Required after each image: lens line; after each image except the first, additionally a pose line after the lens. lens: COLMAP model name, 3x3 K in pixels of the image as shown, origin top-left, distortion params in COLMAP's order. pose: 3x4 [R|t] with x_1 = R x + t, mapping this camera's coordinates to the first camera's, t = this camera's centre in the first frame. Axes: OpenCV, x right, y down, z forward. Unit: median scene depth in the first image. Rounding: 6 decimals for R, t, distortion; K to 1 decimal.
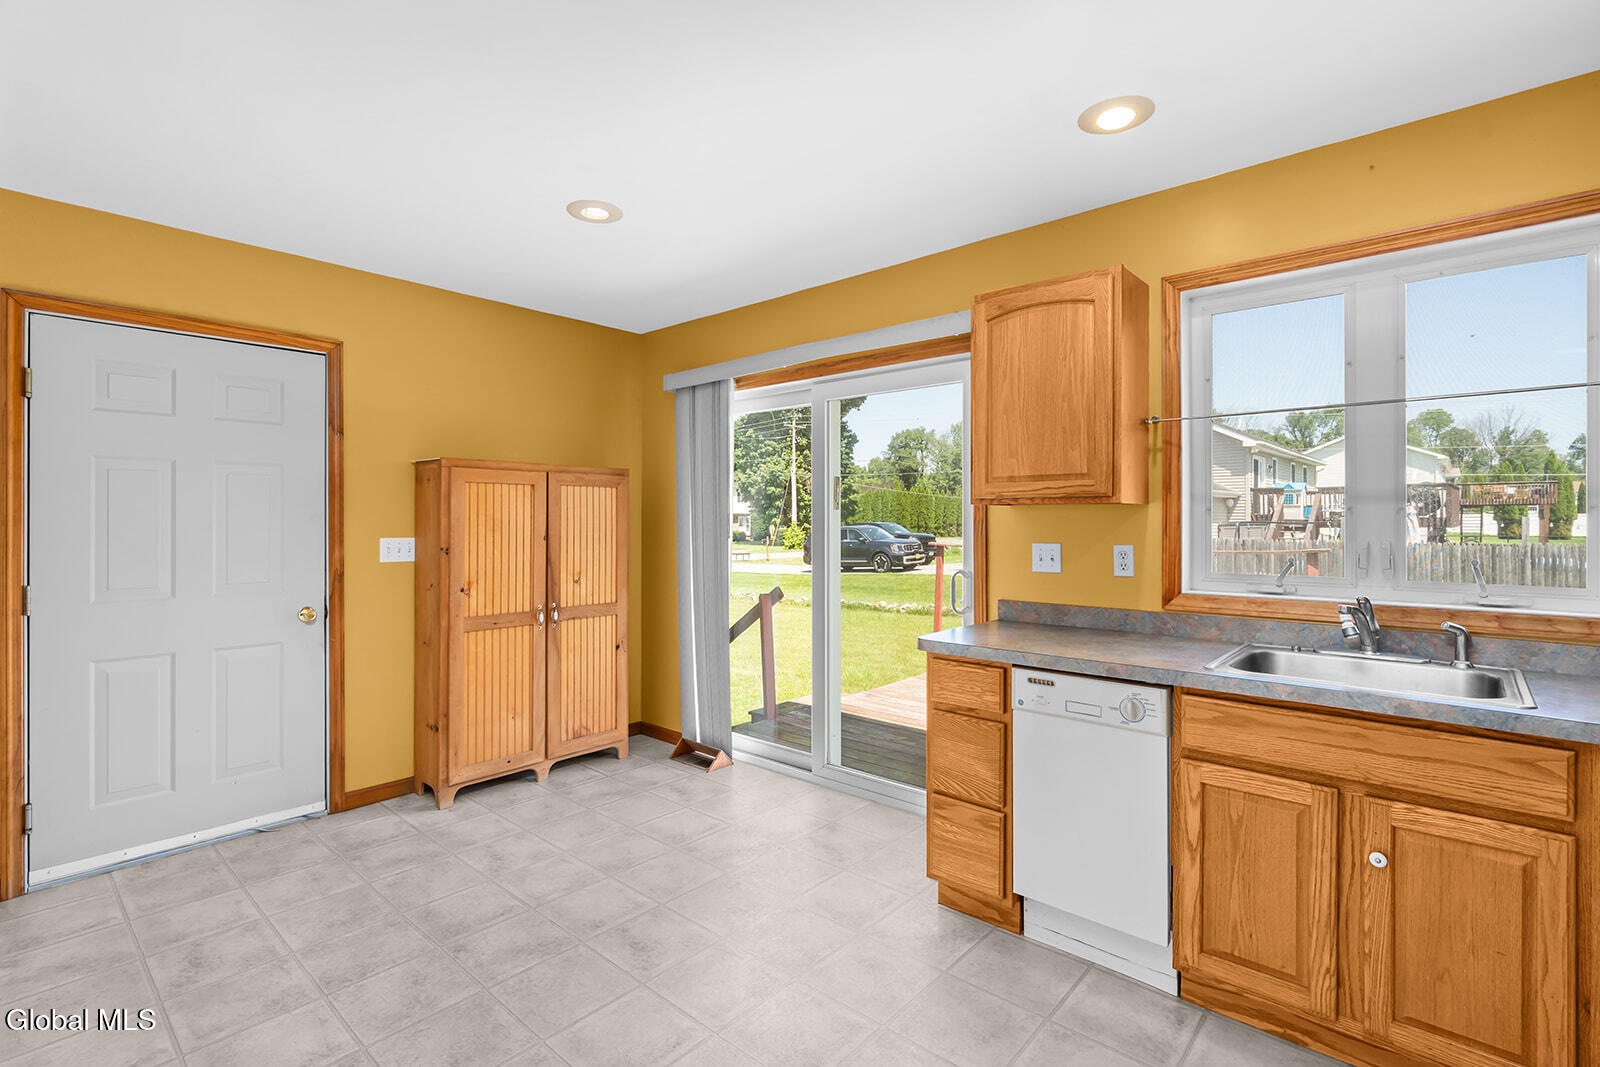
lens RADIAL K [[745.1, 0, 795.7], [0, 745.1, 526.1], [0, 0, 1]] dist [-0.001765, -0.000045]
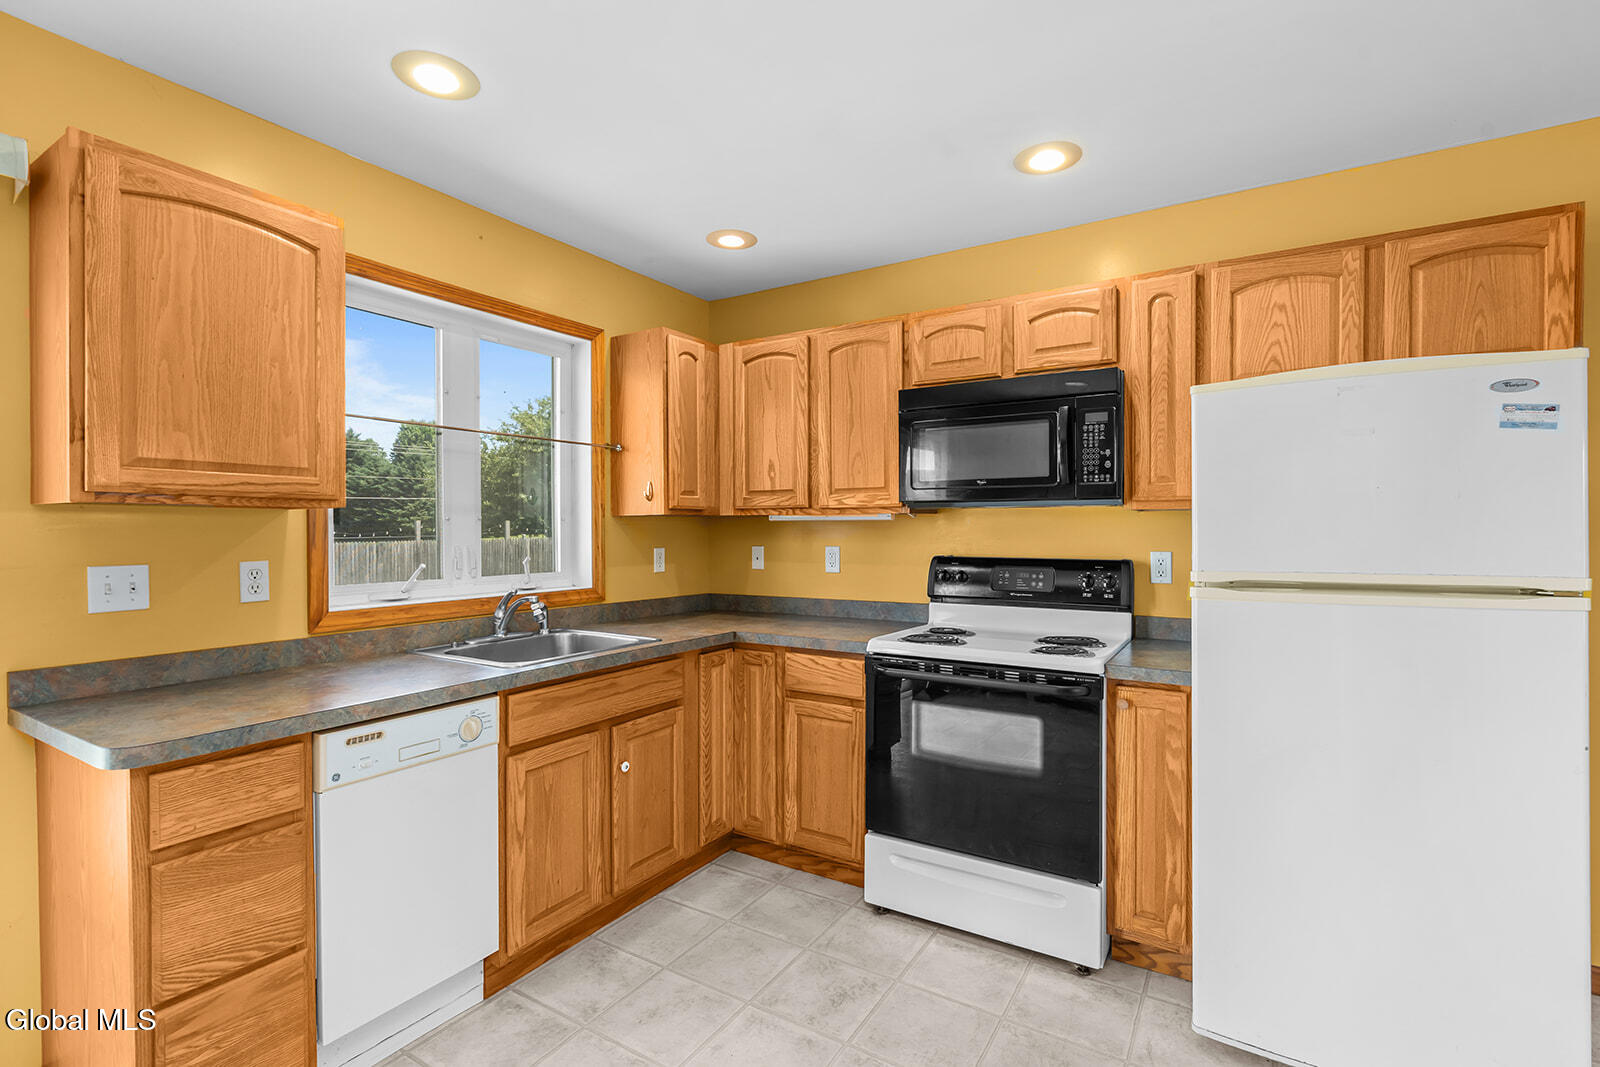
lens RADIAL K [[727.5, 0, 803.8], [0, 727.5, 540.5], [0, 0, 1]] dist [-0.015160, 0.007278]
pose [[-0.178736, -0.013345, 0.983806, -0.439938], [0.010303, 0.999828, 0.015434, -0.001985], [-0.983843, 0.012895, -0.178568, 0.621596]]
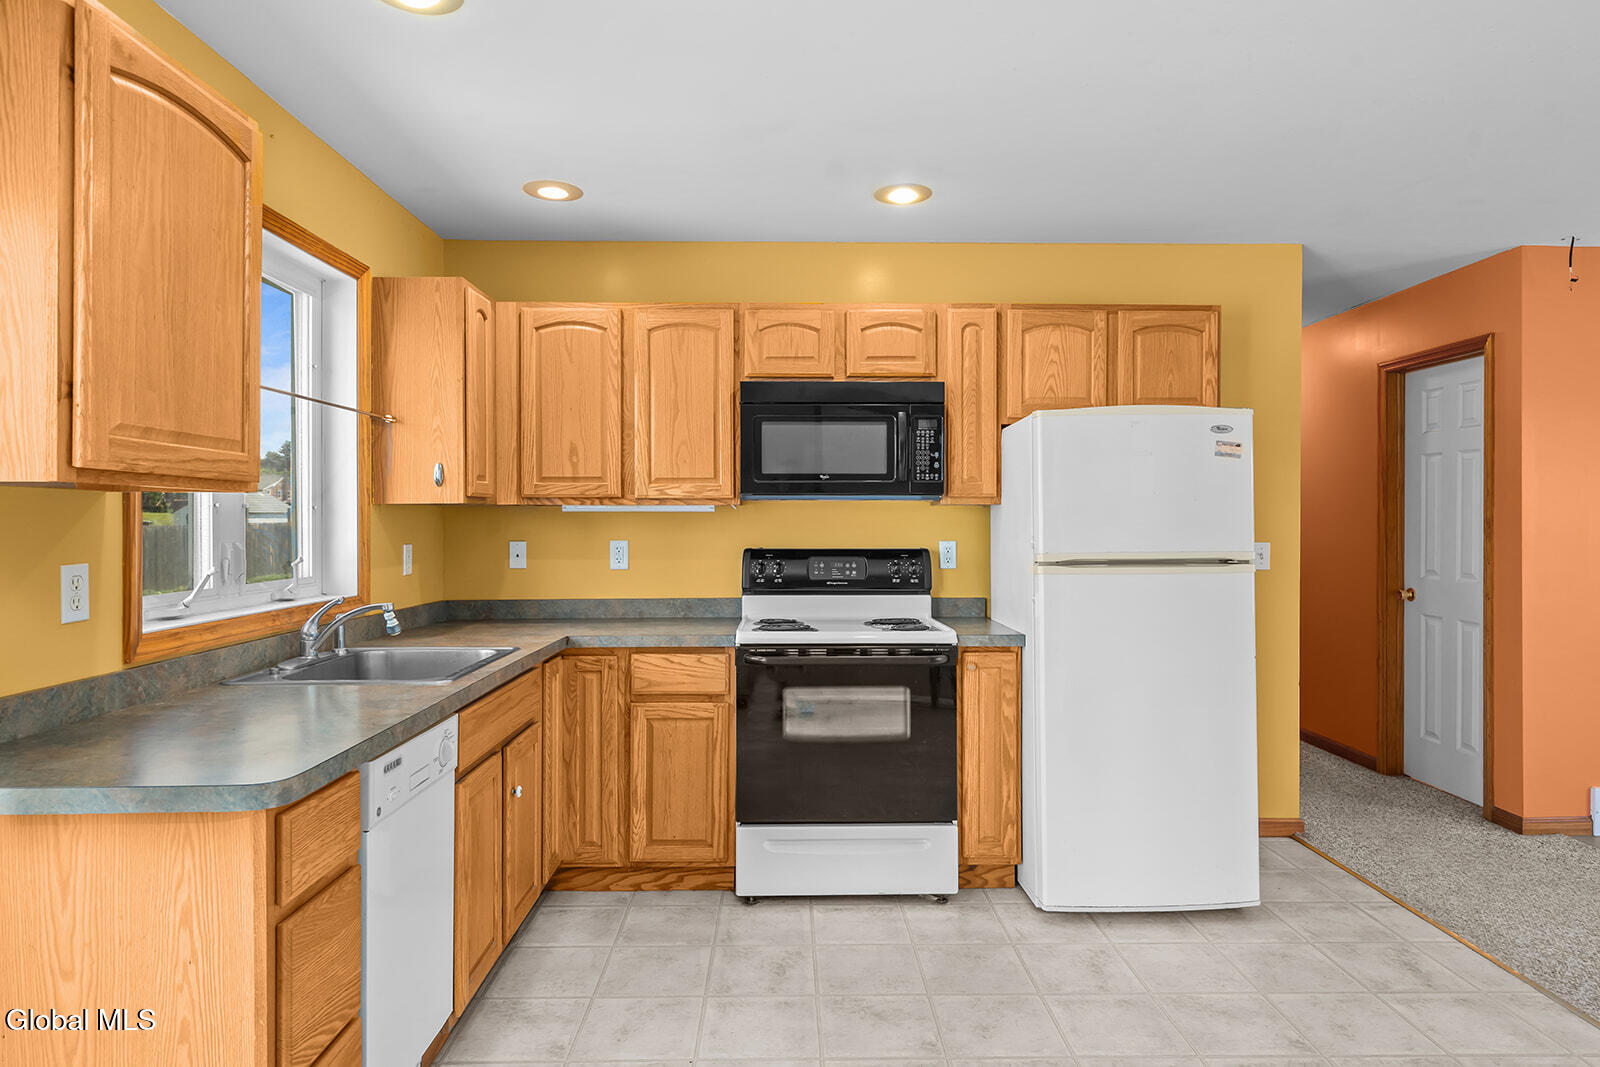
lens RADIAL K [[927.2, 0, 800.0], [0, 927.2, 533.5], [0, 0, 1]] dist [0.001782, 0.000558]
pose [[-0.680921, -0.007049, 0.732323, -0.464274], [0.008049, 0.999821, 0.017108, -0.005211], [-0.732312, 0.017544, -0.680743, 1.169893]]
